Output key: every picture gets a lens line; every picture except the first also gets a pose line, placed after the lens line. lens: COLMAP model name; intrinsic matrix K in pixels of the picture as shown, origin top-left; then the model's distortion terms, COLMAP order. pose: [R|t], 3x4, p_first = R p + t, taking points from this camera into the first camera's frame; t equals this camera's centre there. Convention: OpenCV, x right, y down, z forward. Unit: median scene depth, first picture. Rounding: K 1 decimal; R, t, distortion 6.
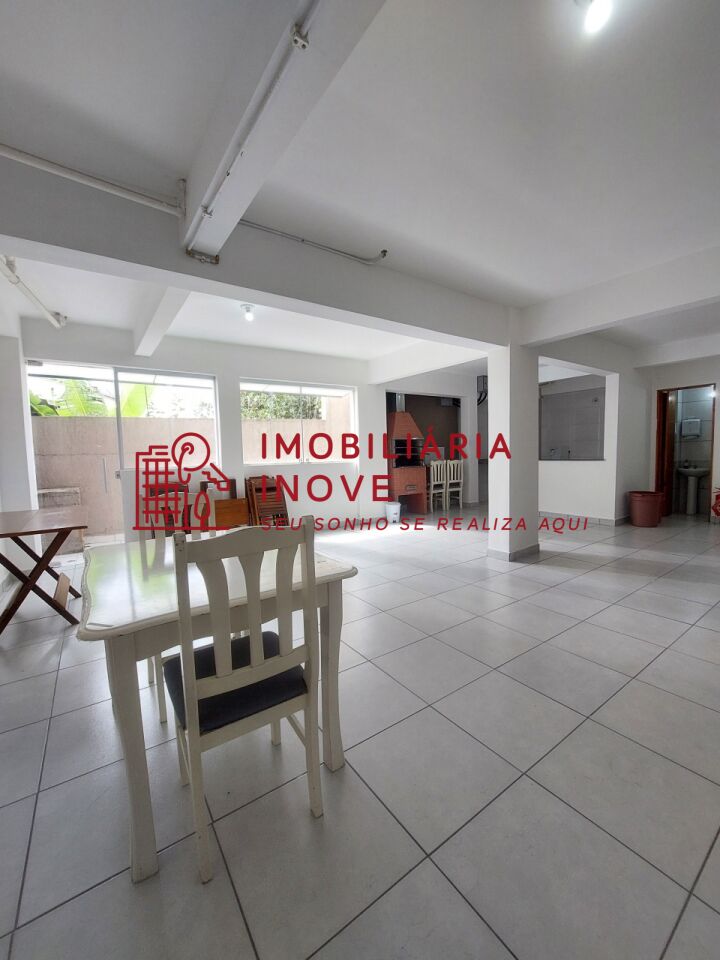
lens RADIAL K [[384.7, 0, 366.5], [0, 384.7, 475.5], [0, 0, 1]] dist [-0.019061, 0.000673]
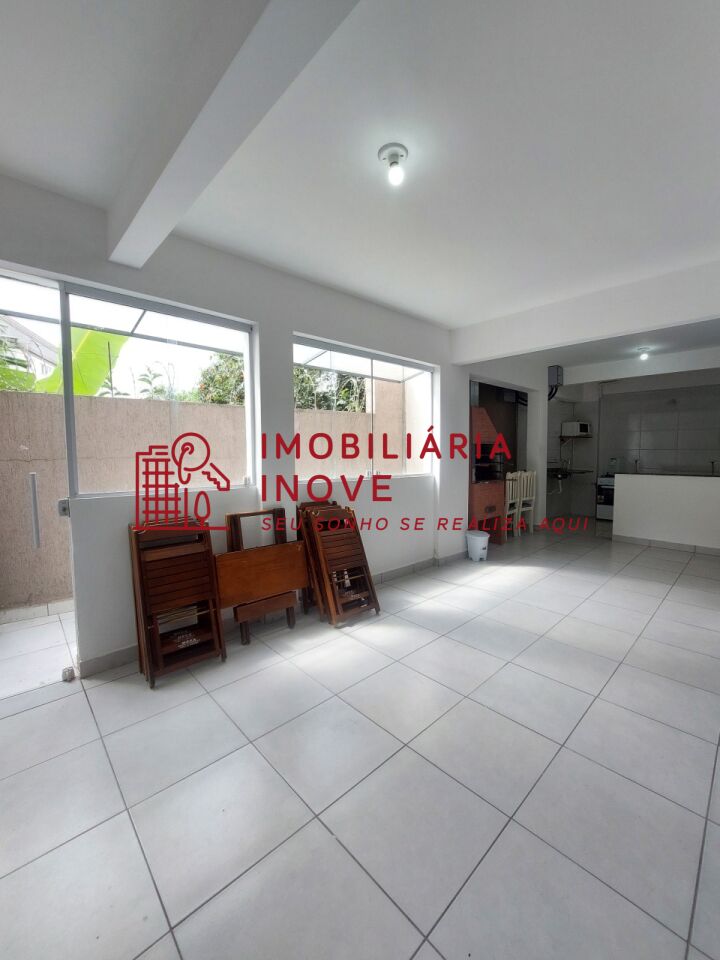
lens RADIAL K [[385.5, 0, 370.1], [0, 385.5, 472.4], [0, 0, 1]] dist [-0.014631, 0.000049]
pose [[0.989771, 0.013023, 0.142069, -0.213040], [-0.011916, 0.999892, -0.008634, -0.029657], [-0.142166, 0.006853, 0.989819, 0.294279]]
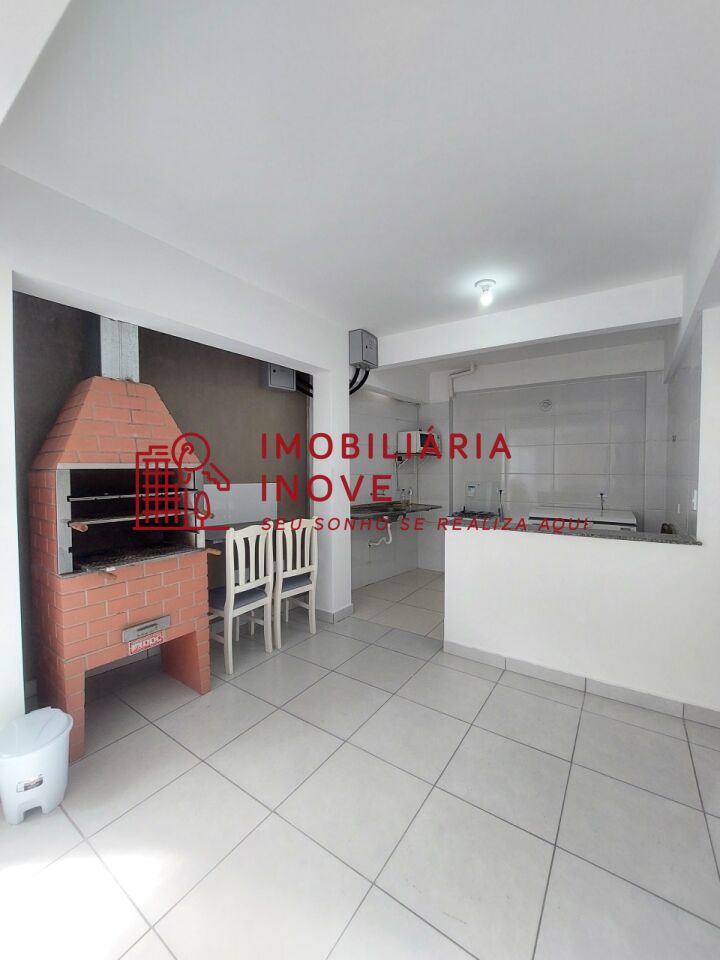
lens RADIAL K [[384.7, 0, 366.5], [0, 384.7, 475.5], [0, 0, 1]] dist [-0.019061, 0.000673]
pose [[0.937754, 0.015196, 0.346968, 0.168999], [-0.000453, 0.999095, -0.042532, -0.074214], [-0.347300, 0.039727, 0.936912, 0.638975]]
